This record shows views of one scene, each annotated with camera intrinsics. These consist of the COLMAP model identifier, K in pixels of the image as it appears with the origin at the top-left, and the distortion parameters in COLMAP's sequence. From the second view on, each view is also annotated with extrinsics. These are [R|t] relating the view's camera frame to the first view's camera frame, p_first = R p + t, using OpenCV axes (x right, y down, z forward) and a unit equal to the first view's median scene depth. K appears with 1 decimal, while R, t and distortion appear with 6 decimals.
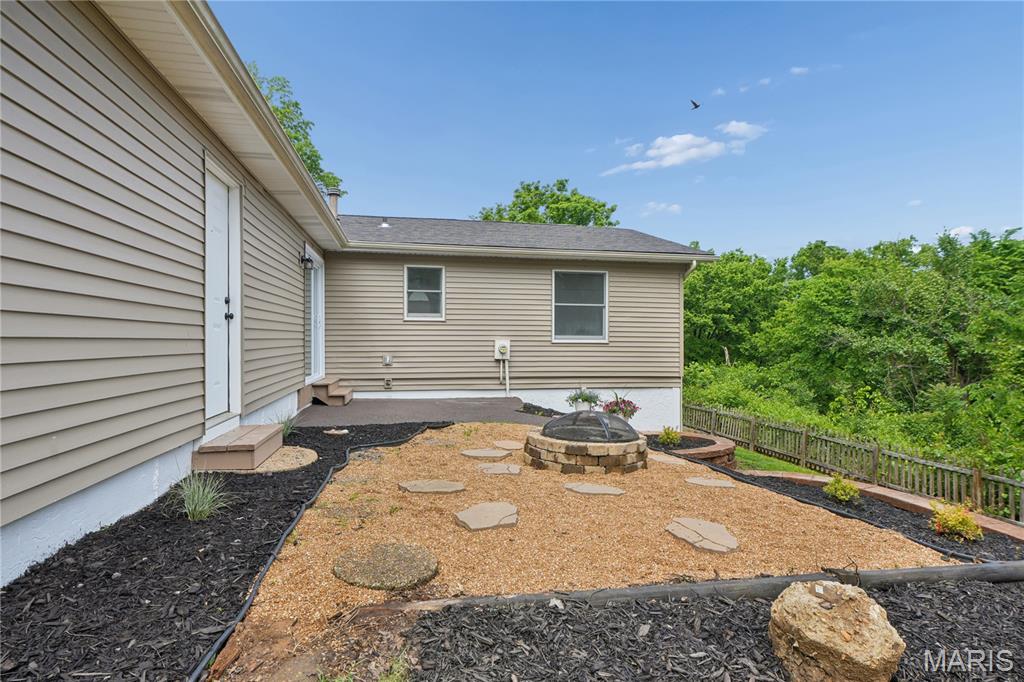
lens RADIAL K [[546.5, 0, 511.0], [0, 546.5, 341.4], [0, 0, 1]] dist [-0.000884, 0.000829]
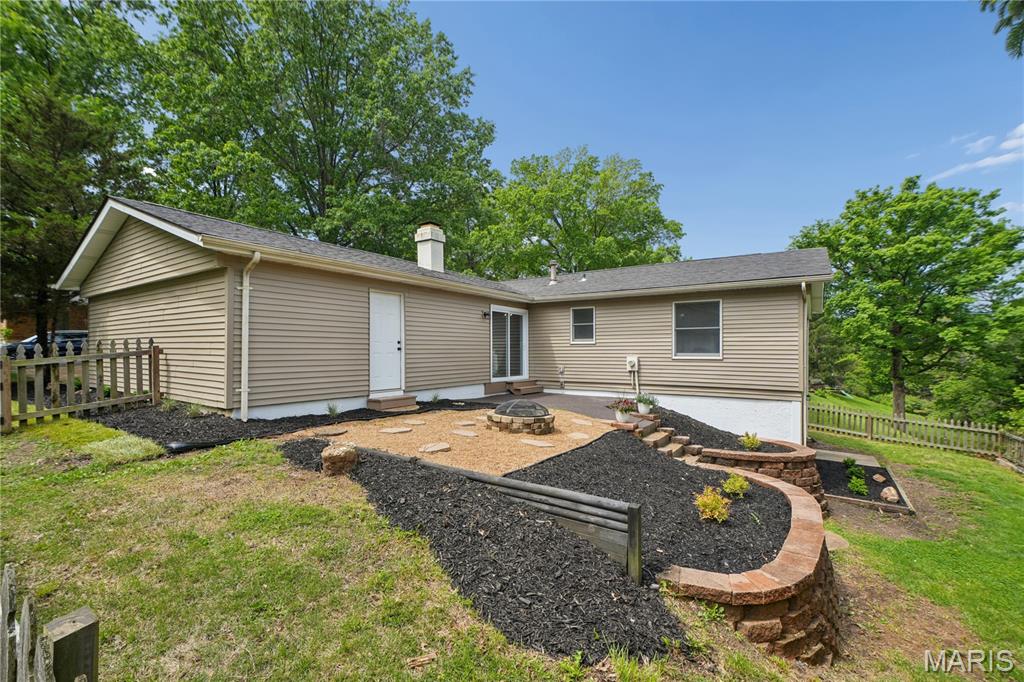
lens RADIAL K [[459.9, 0, 508.3], [0, 459.9, 346.8], [0, 0, 1]] dist [-0.002832, -0.000307]
pose [[0.700070, -0.012495, -0.713965, 0.573034], [0.002003, 0.999877, -0.015536, -0.009933], [0.714072, 0.009446, 0.700009, -0.034824]]
